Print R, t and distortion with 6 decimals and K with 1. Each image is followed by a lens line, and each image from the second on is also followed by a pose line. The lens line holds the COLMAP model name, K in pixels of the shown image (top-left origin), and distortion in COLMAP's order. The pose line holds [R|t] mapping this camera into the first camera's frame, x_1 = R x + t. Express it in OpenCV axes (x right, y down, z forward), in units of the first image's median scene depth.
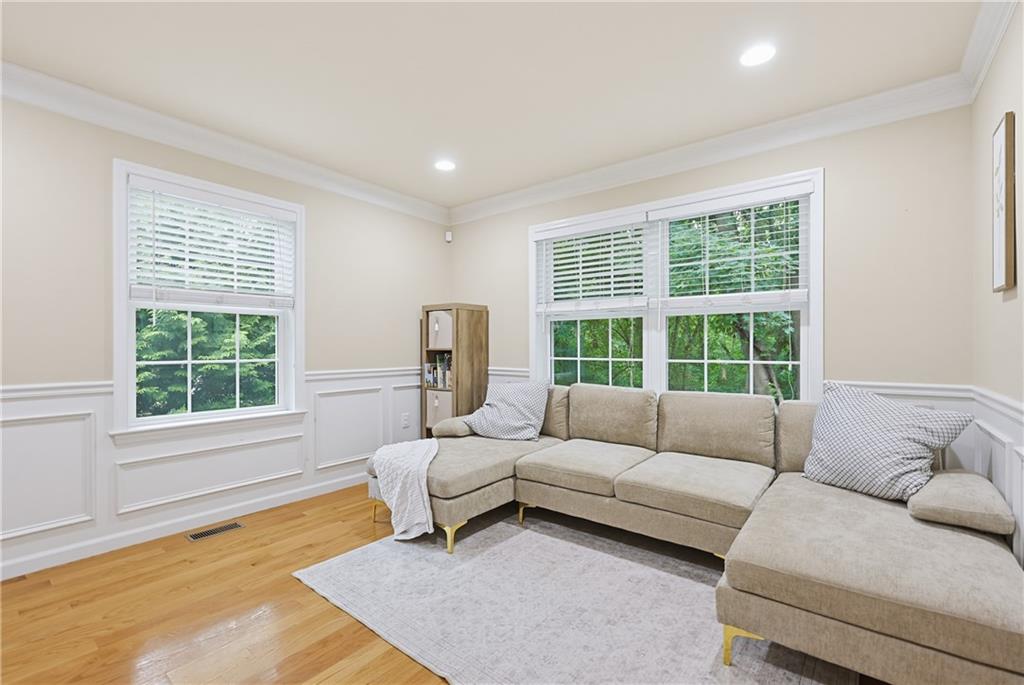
lens RADIAL K [[455.4, 0, 519.0], [0, 455.4, 347.4], [0, 0, 1]] dist [-0.001114, -0.000321]
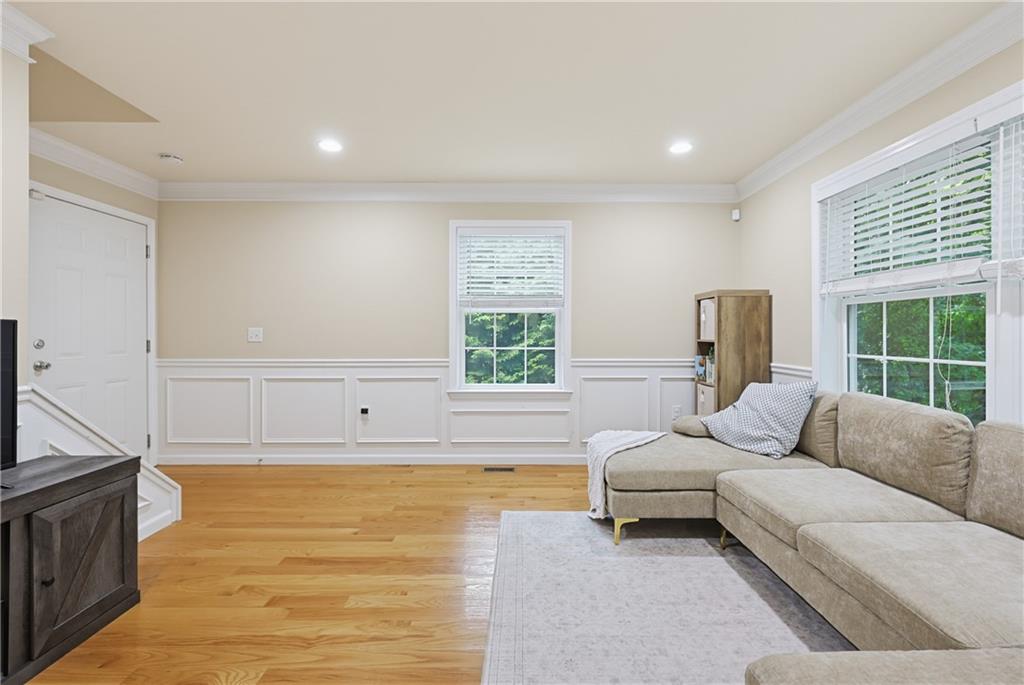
lens RADIAL K [[448.8, 0, 512.5], [0, 448.8, 332.1], [0, 0, 1]] dist [0.001677, 0.000314]
pose [[0.612926, -0.001694, -0.790138, 0.415222], [-0.002685, 0.999987, -0.004227, -0.012263], [0.790135, 0.004713, 0.612914, 0.170019]]
